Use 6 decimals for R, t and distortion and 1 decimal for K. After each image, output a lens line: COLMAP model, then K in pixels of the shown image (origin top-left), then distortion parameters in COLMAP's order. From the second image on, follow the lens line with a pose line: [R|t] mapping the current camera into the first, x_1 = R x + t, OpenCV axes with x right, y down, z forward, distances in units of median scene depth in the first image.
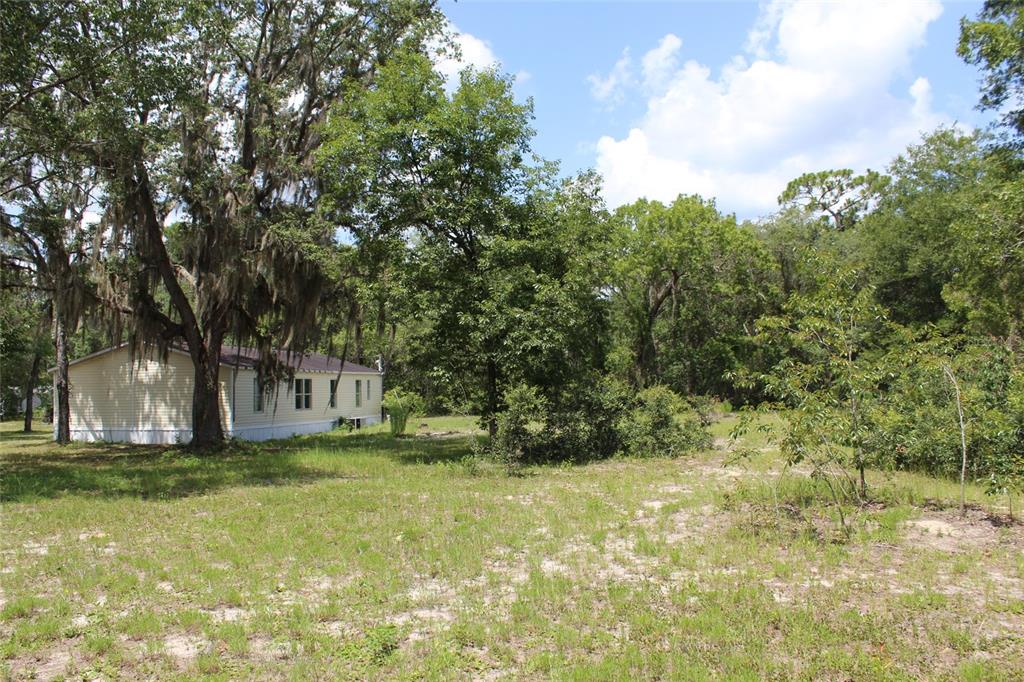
lens RADIAL K [[852.8, 0, 504.6], [0, 852.8, 336.2], [0, 0, 1]] dist [-0.150339, 0.128037]
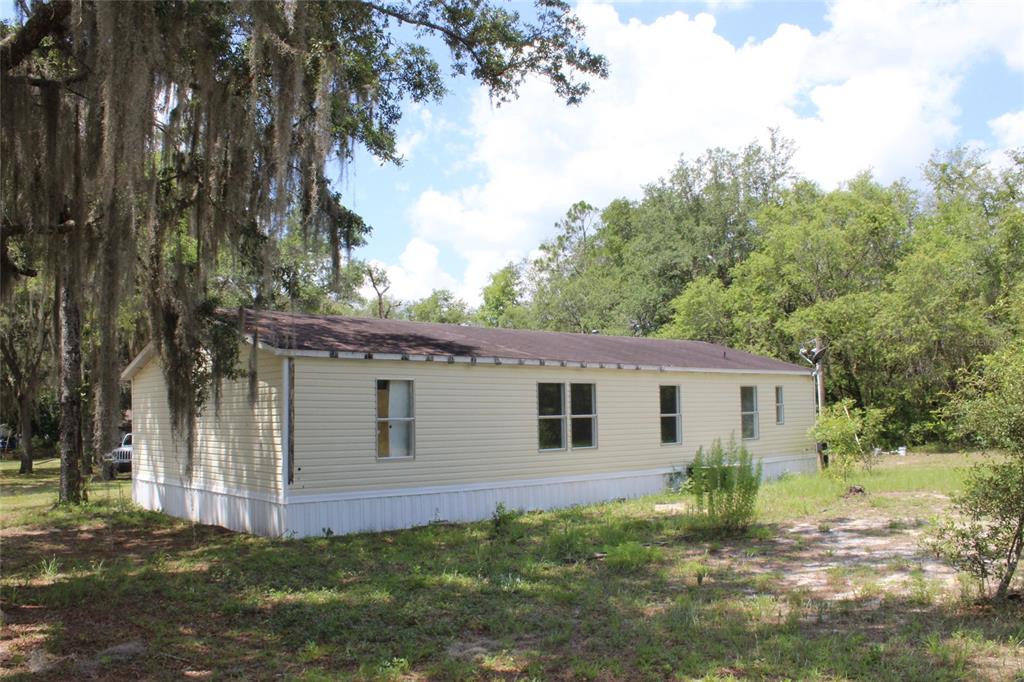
lens RADIAL K [[852.8, 0, 511.6], [0, 852.8, 338.4], [0, 0, 1]] dist [-0.150339, 0.128037]
pose [[0.793188, -0.051985, -0.606753, 0.039945], [0.040647, 0.998647, -0.032426, 0.081332], [0.607618, 0.001057, 0.794228, 1.244612]]
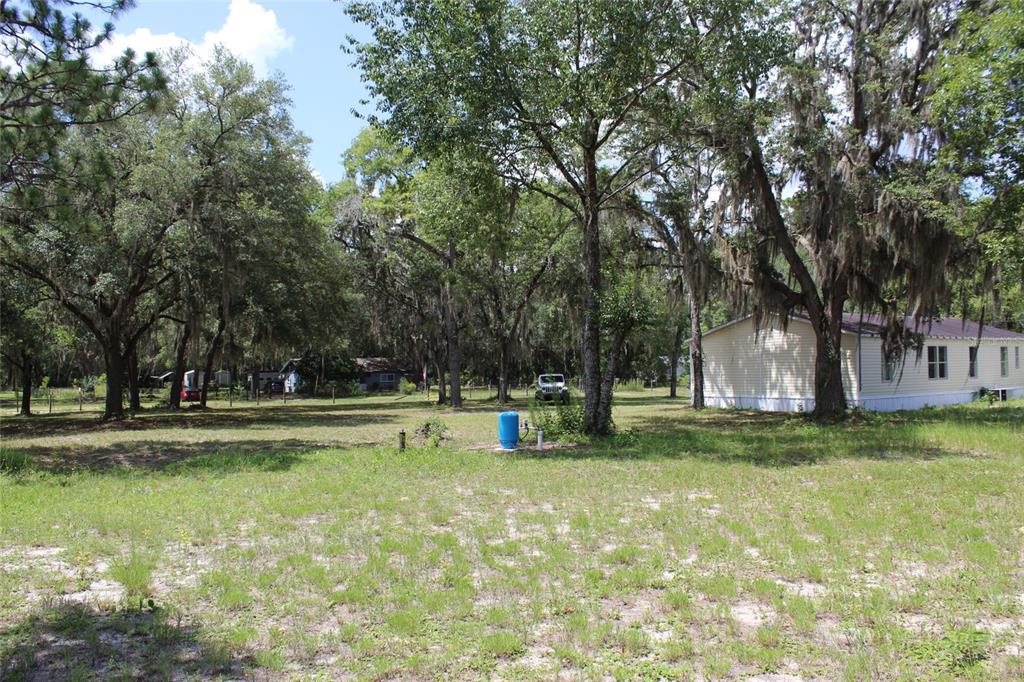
lens RADIAL K [[852.8, 0, 507.0], [0, 852.8, 337.8], [0, 0, 1]] dist [-0.150339, 0.128037]
pose [[0.752810, -0.013266, -0.658104, 0.009438], [0.039228, 0.998924, 0.024737, 0.000488], [0.657067, -0.044438, 0.752521, 0.009370]]
